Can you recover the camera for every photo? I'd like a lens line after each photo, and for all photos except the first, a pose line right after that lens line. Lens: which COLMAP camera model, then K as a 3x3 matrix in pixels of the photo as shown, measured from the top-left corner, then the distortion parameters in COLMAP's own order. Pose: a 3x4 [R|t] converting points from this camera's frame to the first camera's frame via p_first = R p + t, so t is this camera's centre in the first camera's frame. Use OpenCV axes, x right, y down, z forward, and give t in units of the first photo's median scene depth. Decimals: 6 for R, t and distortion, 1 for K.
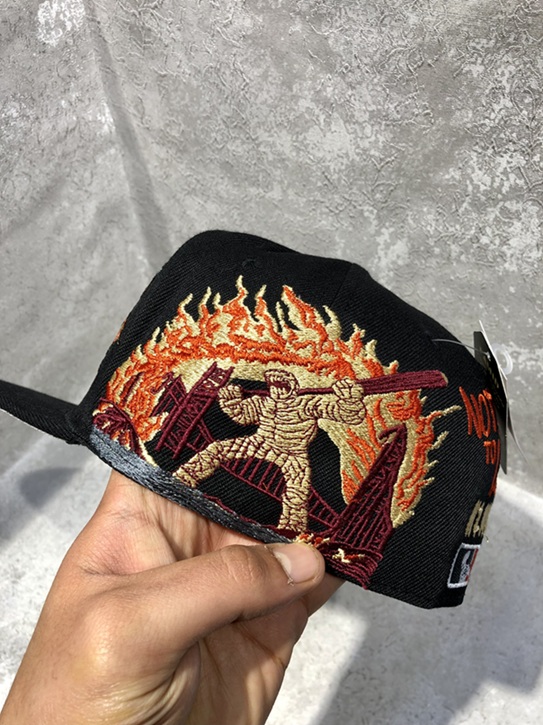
lens RADIAL K [[611.8, 0, 268.5], [0, 611.8, 353.3], [0, 0, 1]] dist [-0.009410, -0.006023]
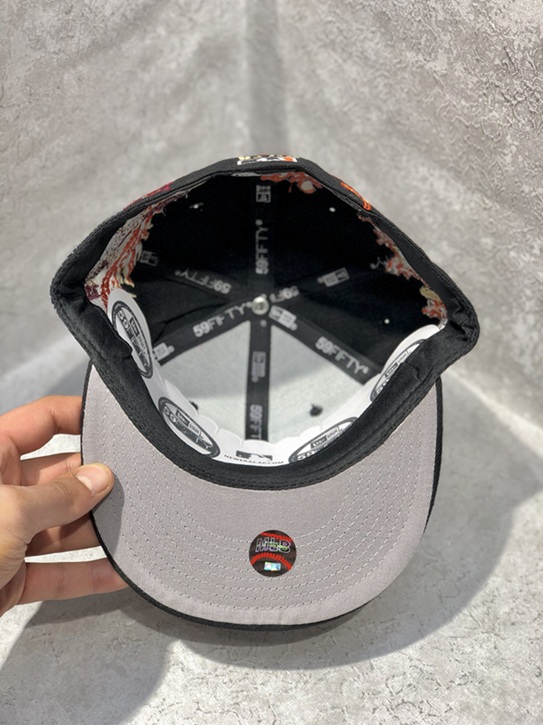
lens RADIAL K [[1096.9, 0, 275.9], [0, 1096.9, 363.4], [0, 0, 1]] dist [-0.037093, 0.000000]
pose [[0.972010, 0.204056, -0.116437, 0.047761], [-0.202963, 0.978955, 0.021299, 0.106358], [0.118333, 0.002930, 0.992970, -0.343631]]
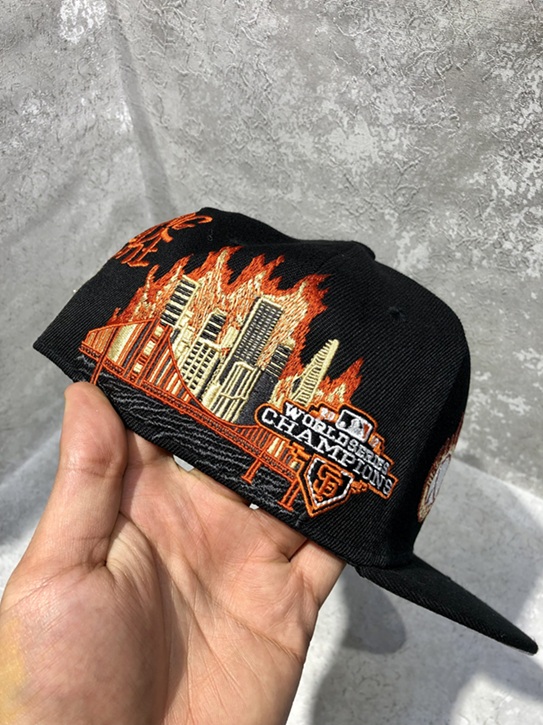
lens RADIAL K [[611.8, 0, 268.1], [0, 611.8, 353.0], [0, 0, 1]] dist [-0.009410, -0.006023]
pose [[0.999876, 0.015668, 0.001266, -0.029434], [-0.015665, 0.999875, -0.002274, -0.001466], [-0.001302, 0.002254, 0.999997, 0.005668]]
